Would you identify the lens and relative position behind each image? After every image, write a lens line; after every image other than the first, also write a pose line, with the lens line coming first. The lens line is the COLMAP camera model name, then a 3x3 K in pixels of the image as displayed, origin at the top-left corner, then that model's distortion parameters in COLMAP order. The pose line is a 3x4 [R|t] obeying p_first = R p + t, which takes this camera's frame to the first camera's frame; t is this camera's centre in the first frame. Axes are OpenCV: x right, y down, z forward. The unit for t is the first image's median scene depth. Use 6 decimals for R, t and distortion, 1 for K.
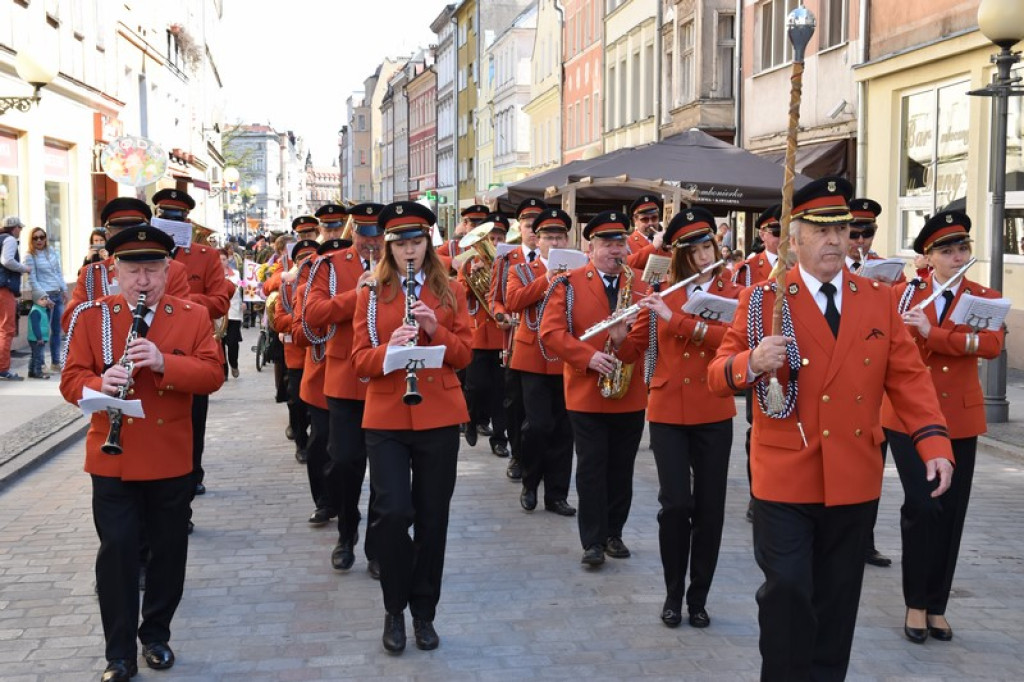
lens RADIAL K [[1620.9, 0, 524.3], [0, 1620.9, 348.7], [0, 0, 1]] dist [0.110282, 0.065888]
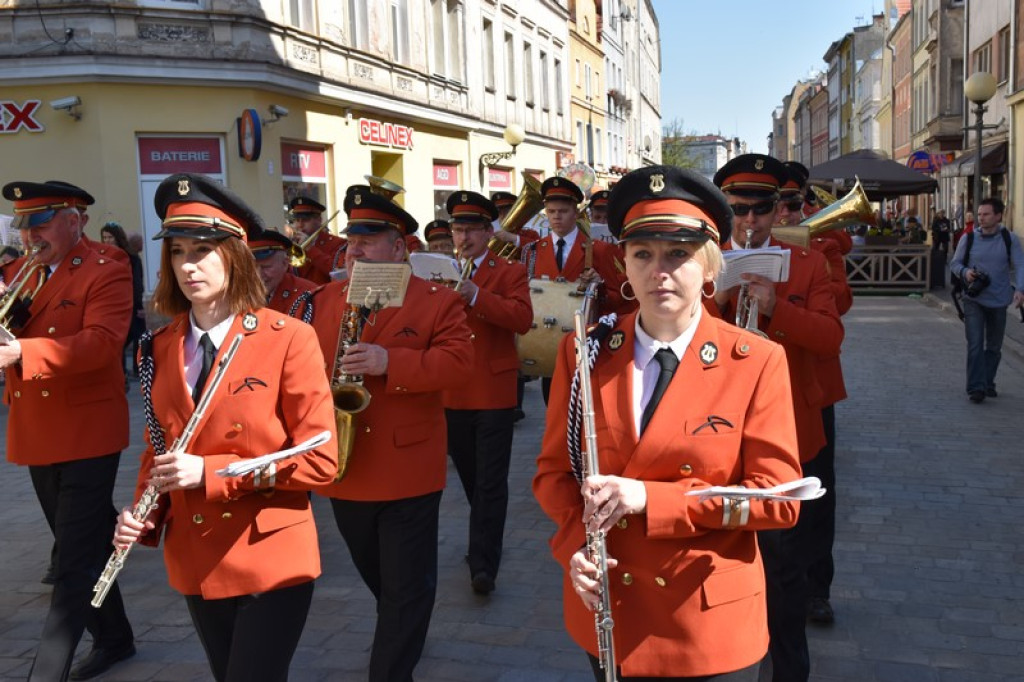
lens RADIAL K [[1788.8, 0, 541.8], [0, 1788.8, 355.6], [0, 0, 1]] dist [0.130908, 0.089265]
pose [[0.940947, -0.010607, -0.338389, 0.234522], [0.013555, 0.999888, 0.006351, 0.039402], [0.338283, -0.010563, 0.940985, -0.515789]]
